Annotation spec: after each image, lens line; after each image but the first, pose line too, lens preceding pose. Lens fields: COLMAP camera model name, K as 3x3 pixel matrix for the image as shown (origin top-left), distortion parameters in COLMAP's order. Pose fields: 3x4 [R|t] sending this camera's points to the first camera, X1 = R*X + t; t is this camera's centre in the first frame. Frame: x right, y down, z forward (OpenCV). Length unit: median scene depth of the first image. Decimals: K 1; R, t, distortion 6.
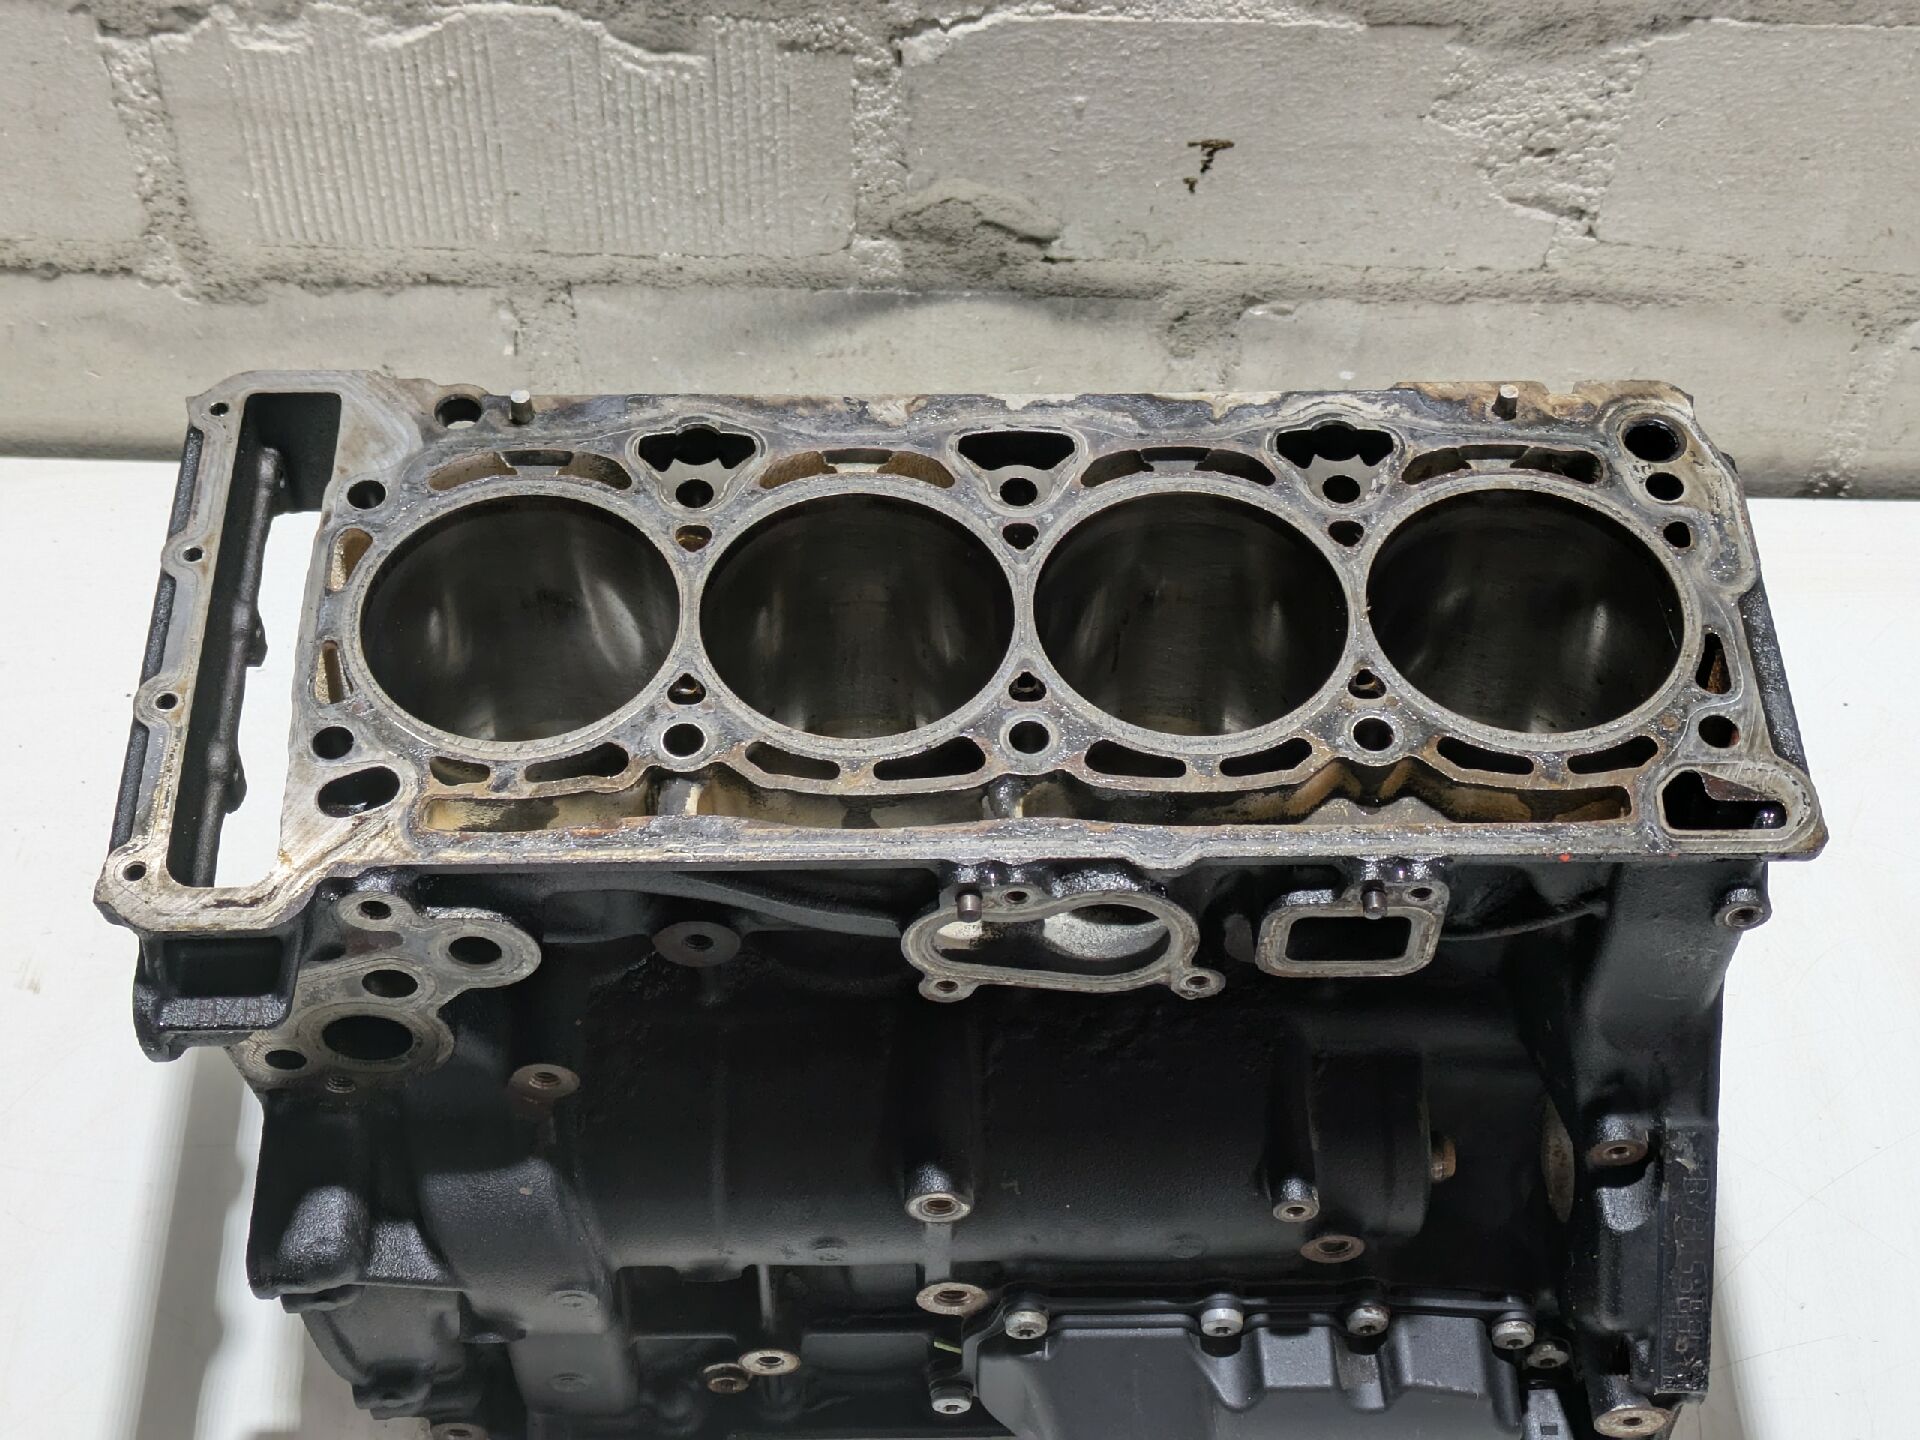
lens RADIAL K [[2875.1, 0, 959.2], [0, 2875.1, 749.3], [0, 0, 1]] dist [0.044083, 0.000000]
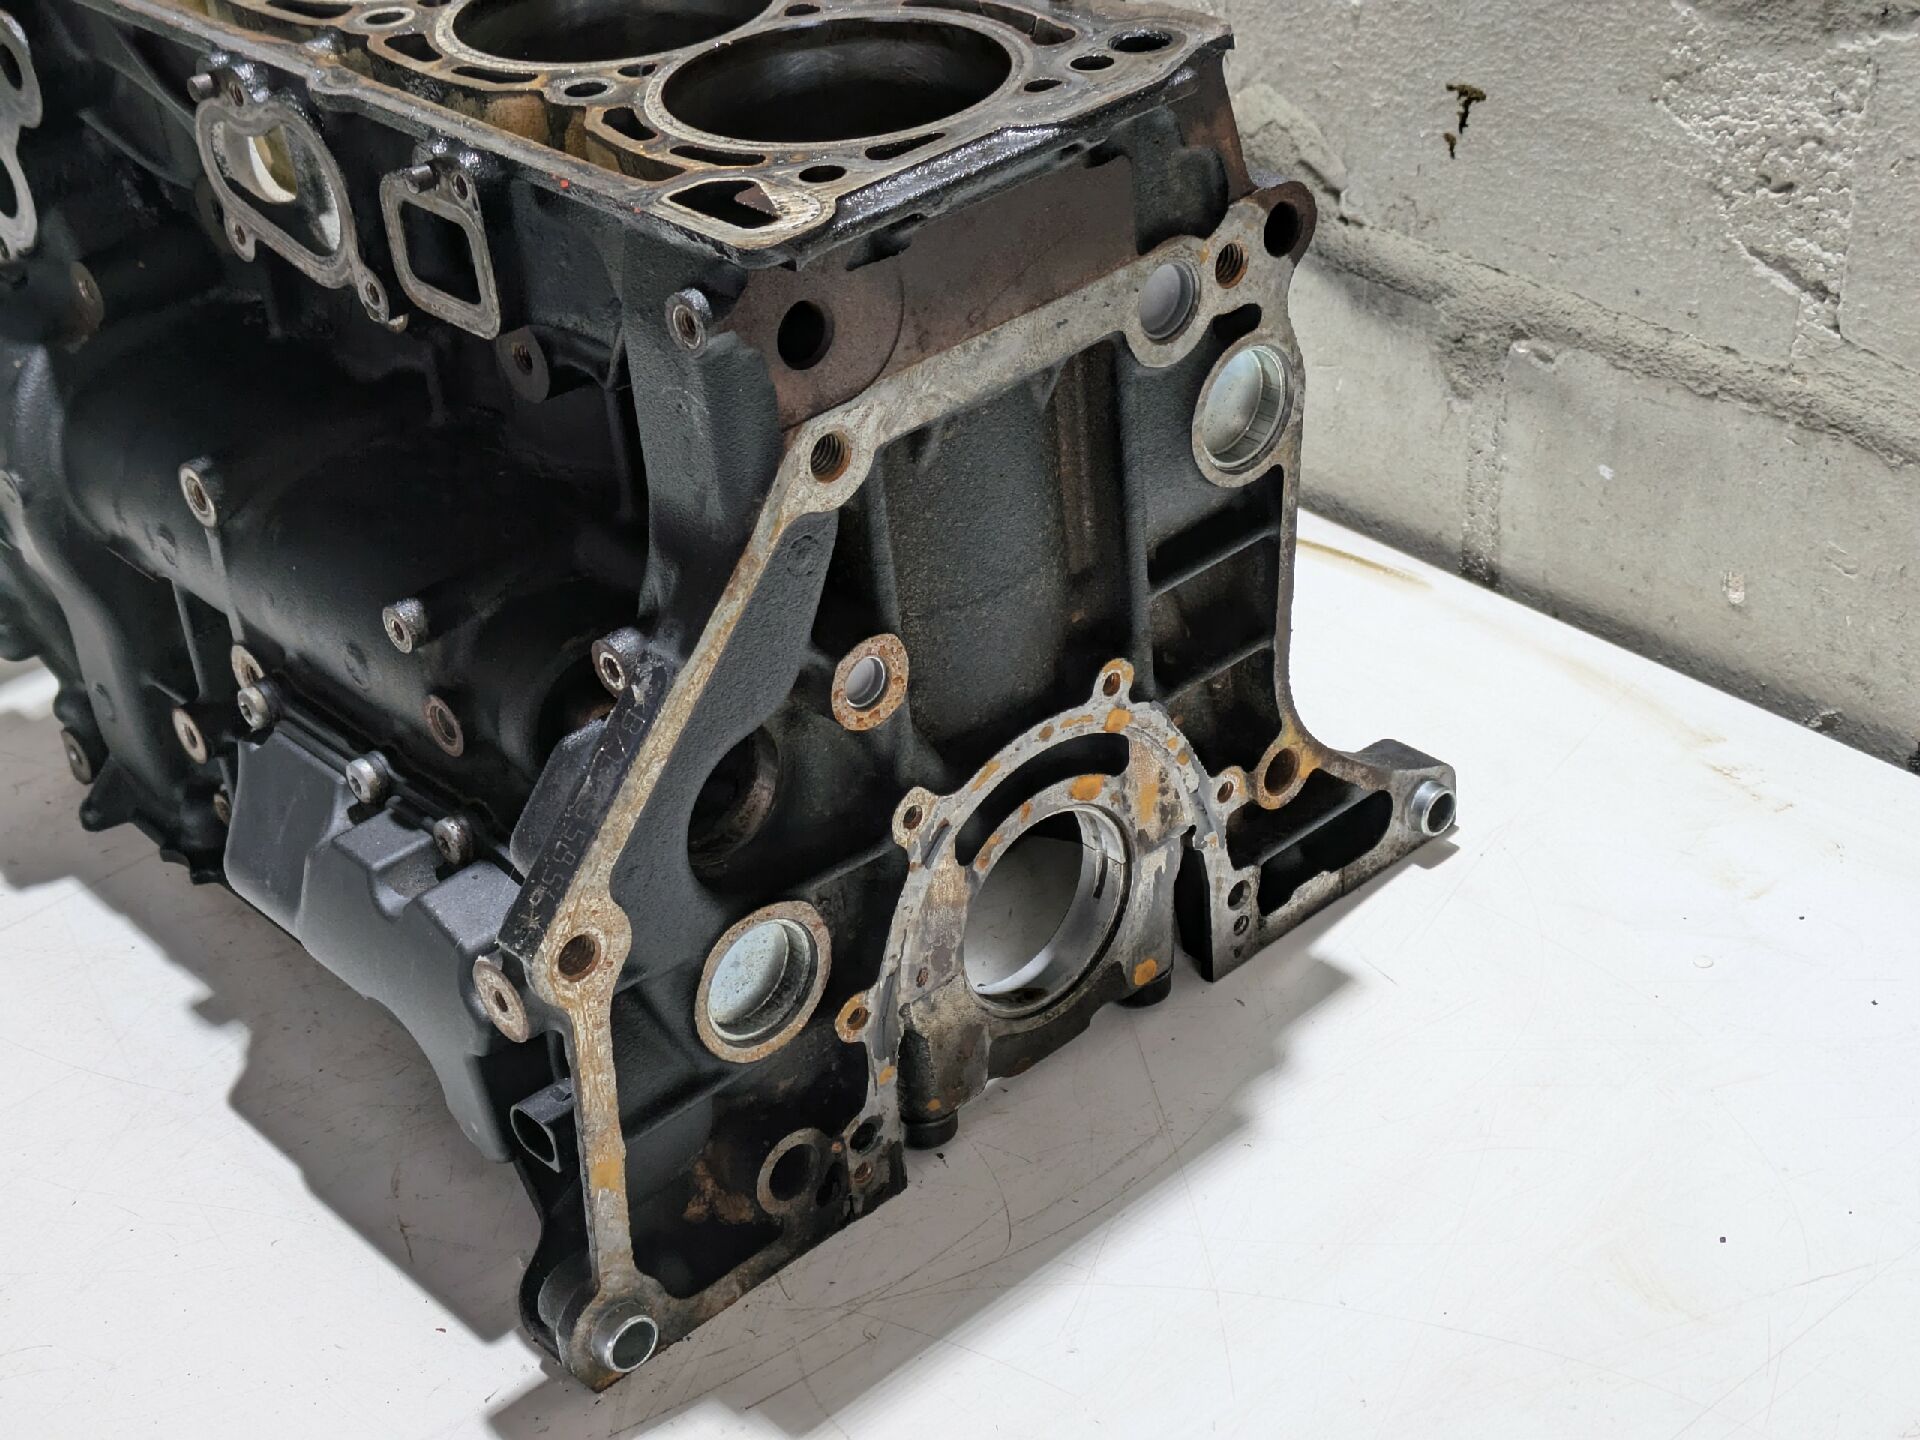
lens RADIAL K [[2875.1, 0, 921.8], [0, 2875.1, 750.0], [0, 0, 1]] dist [0.044083, 0.000000]
pose [[0.646618, 0.354626, -0.675371, 0.692404], [-0.555622, 0.825584, -0.098467, 0.152466], [0.522657, 0.438921, 0.730875, 0.350761]]
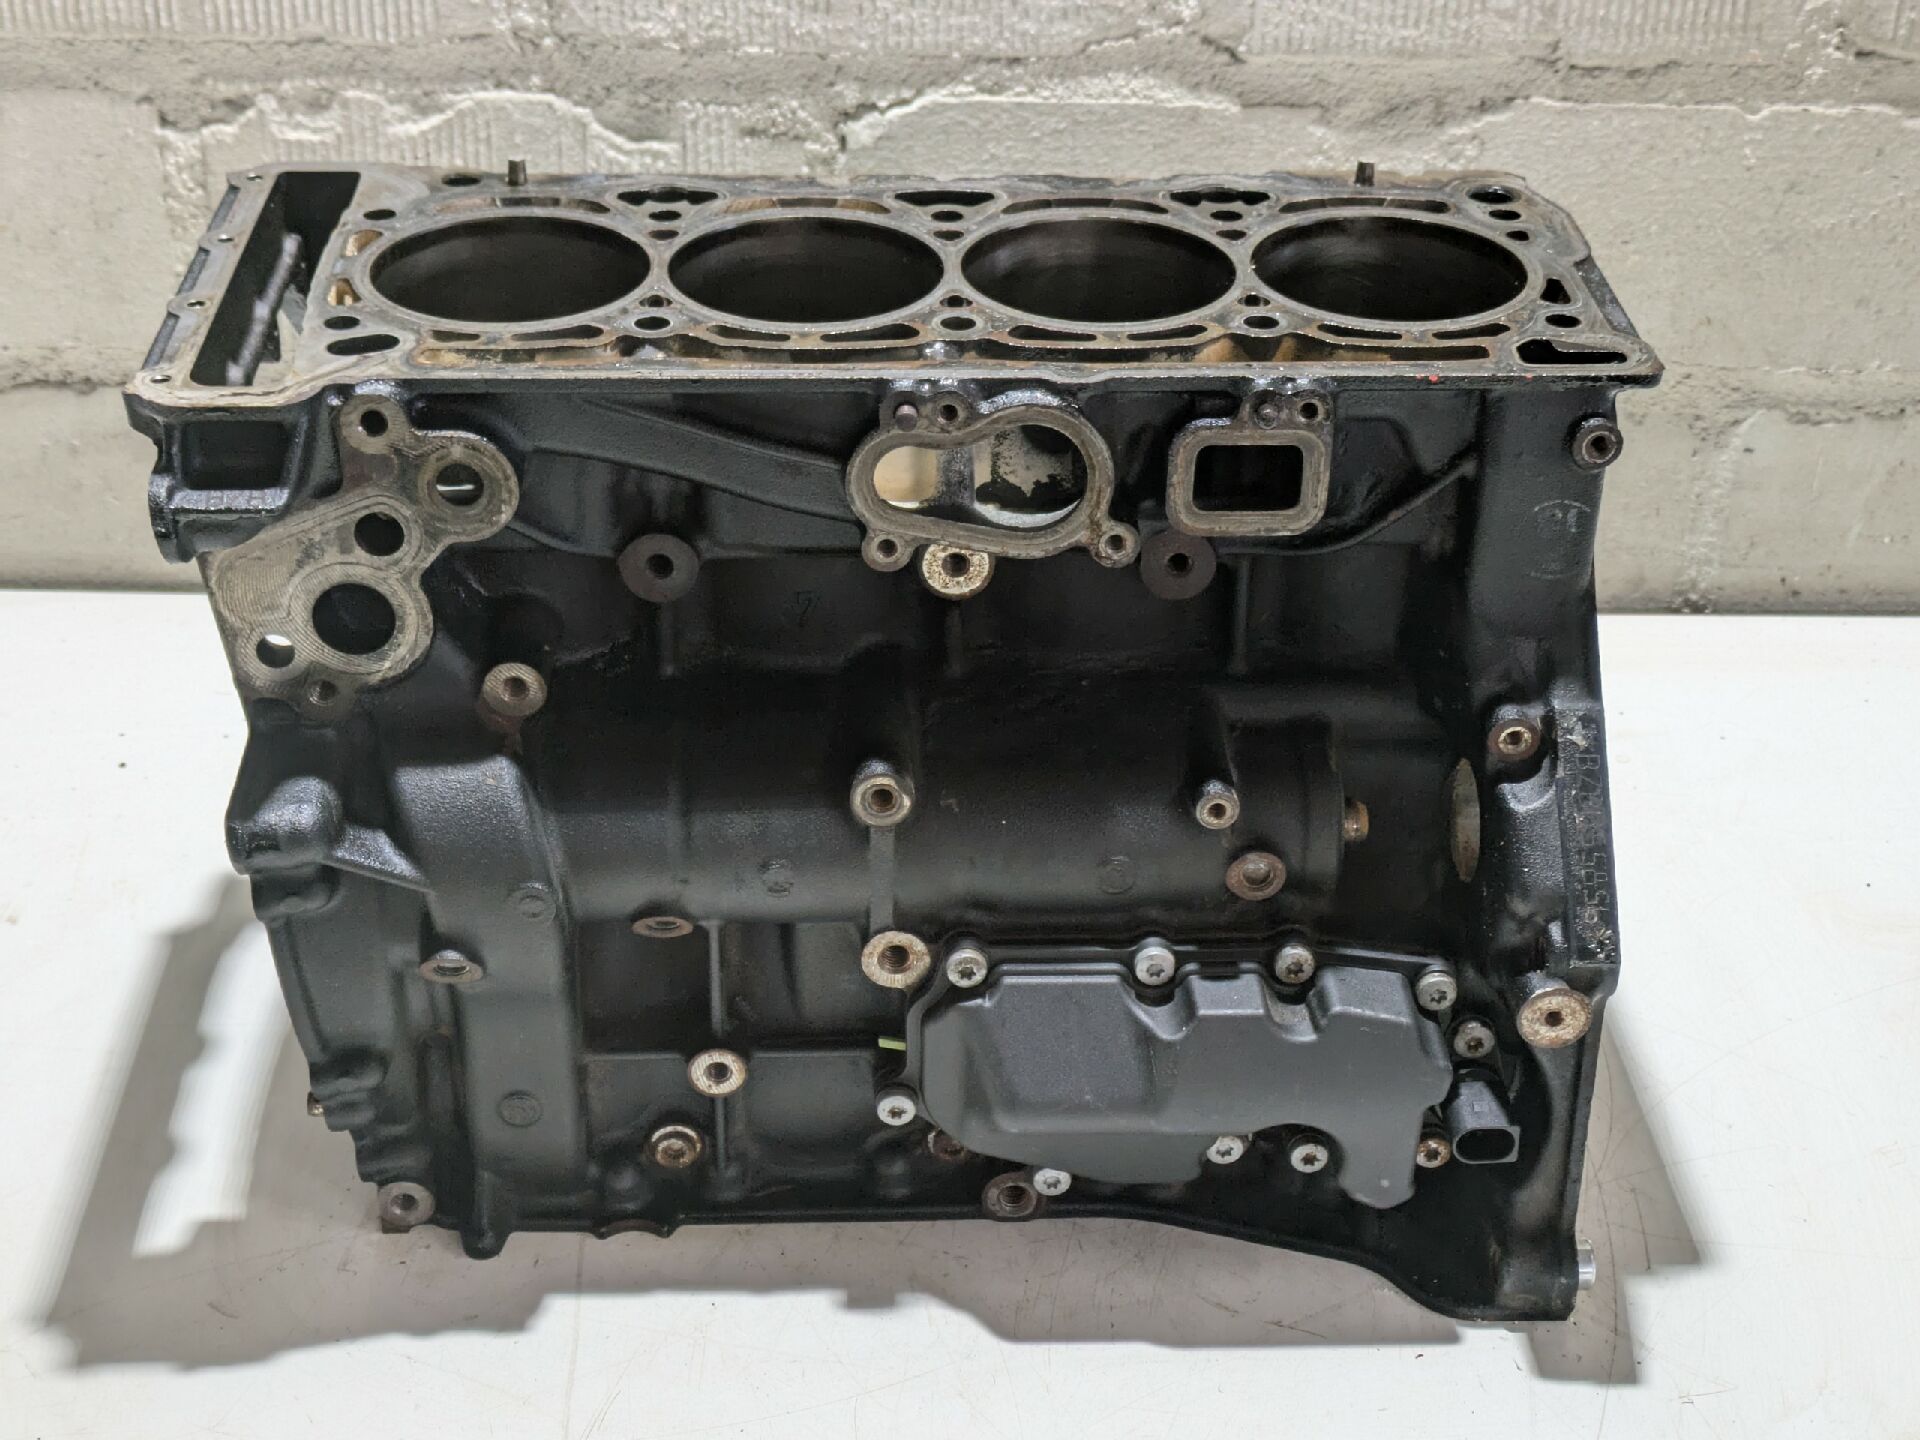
lens RADIAL K [[2875.1, 0, 951.9], [0, 2875.1, 738.8], [0, 0, 1]] dist [0.044083, 0.000000]
pose [[0.999798, -0.008734, 0.018080, -0.000080], [0.014902, 0.926247, -0.376622, 0.430542], [-0.013457, 0.376815, 0.926191, 0.007867]]
